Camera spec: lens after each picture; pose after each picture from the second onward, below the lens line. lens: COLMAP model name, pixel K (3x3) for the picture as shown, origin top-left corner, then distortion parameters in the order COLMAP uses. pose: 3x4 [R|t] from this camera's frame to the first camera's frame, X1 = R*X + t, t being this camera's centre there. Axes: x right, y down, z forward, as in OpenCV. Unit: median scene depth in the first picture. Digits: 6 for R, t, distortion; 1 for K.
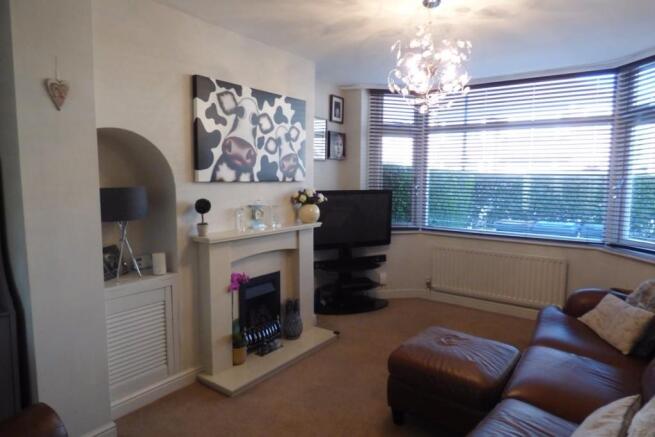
lens RADIAL K [[402.8, 0, 327.4], [0, 402.8, 218.2], [0, 0, 1]] dist [-0.004573, -0.005032]
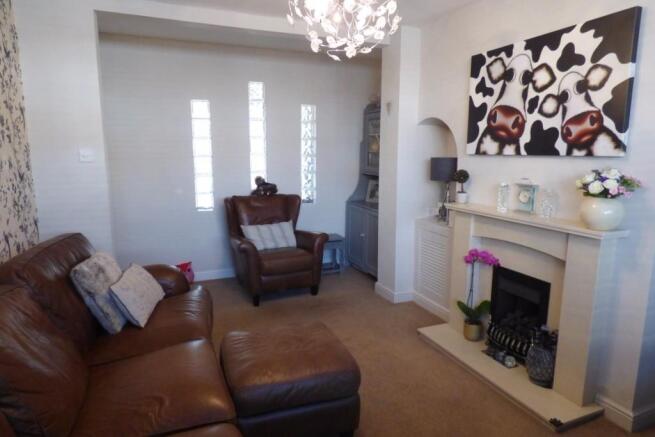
lens RADIAL K [[402.8, 0, 327.1], [0, 402.8, 219.1], [0, 0, 1]] dist [-0.004573, -0.005032]
pose [[-0.529530, 0.131084, -0.838102, 0.739708], [-0.096449, 0.972278, 0.213008, -0.101562], [0.842791, 0.193628, -0.502207, 1.113929]]
